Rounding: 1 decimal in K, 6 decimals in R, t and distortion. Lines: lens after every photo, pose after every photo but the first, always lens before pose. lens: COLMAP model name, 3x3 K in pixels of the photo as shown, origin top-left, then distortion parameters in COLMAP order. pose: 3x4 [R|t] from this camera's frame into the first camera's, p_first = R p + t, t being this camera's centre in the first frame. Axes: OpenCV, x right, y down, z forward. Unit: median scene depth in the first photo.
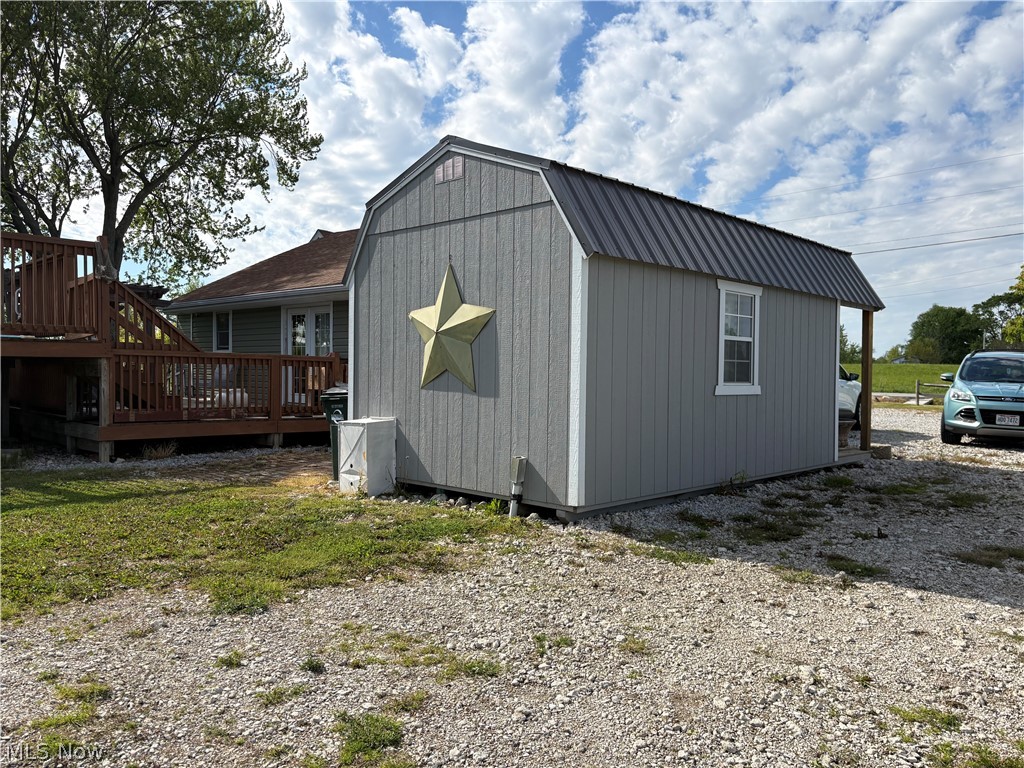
lens RADIAL K [[766.1, 0, 512.2], [0, 766.1, 389.5], [0, 0, 1]] dist [0.003912, -0.000437]
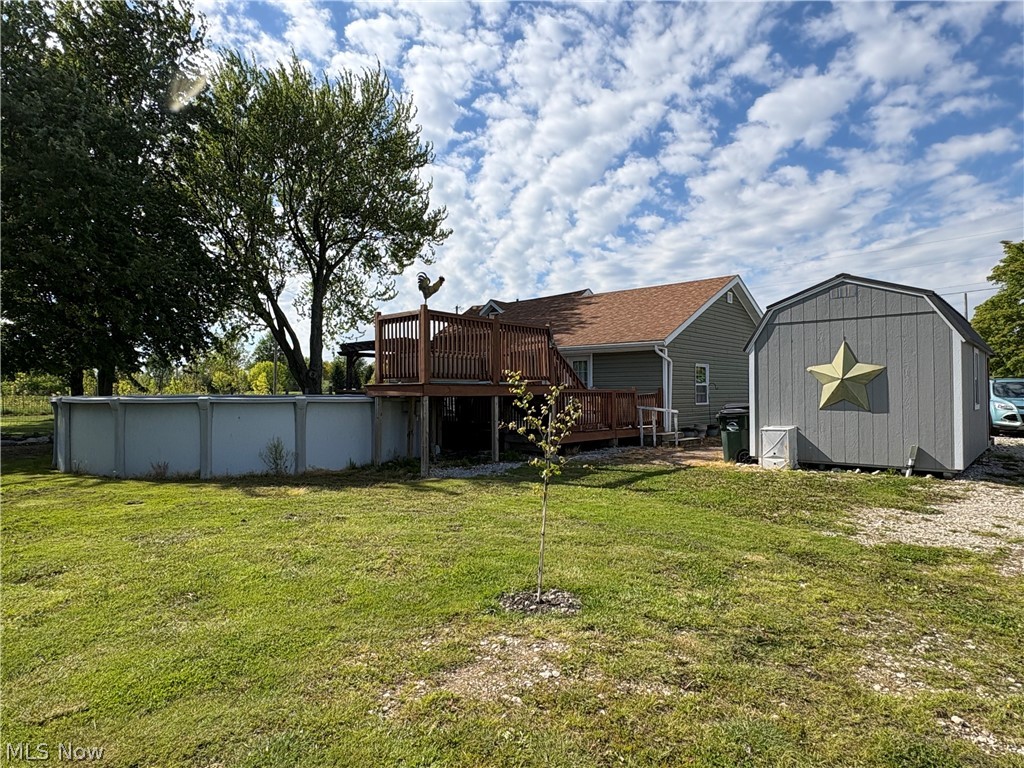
lens RADIAL K [[588.7, 0, 511.5], [0, 588.7, 380.3], [0, 0, 1]] dist [0.007554, -0.001754]
pose [[0.998774, -0.018396, 0.045963, -0.949159], [0.020389, 0.998855, -0.043267, -0.026156], [-0.045114, 0.044151, 0.998006, -0.377482]]
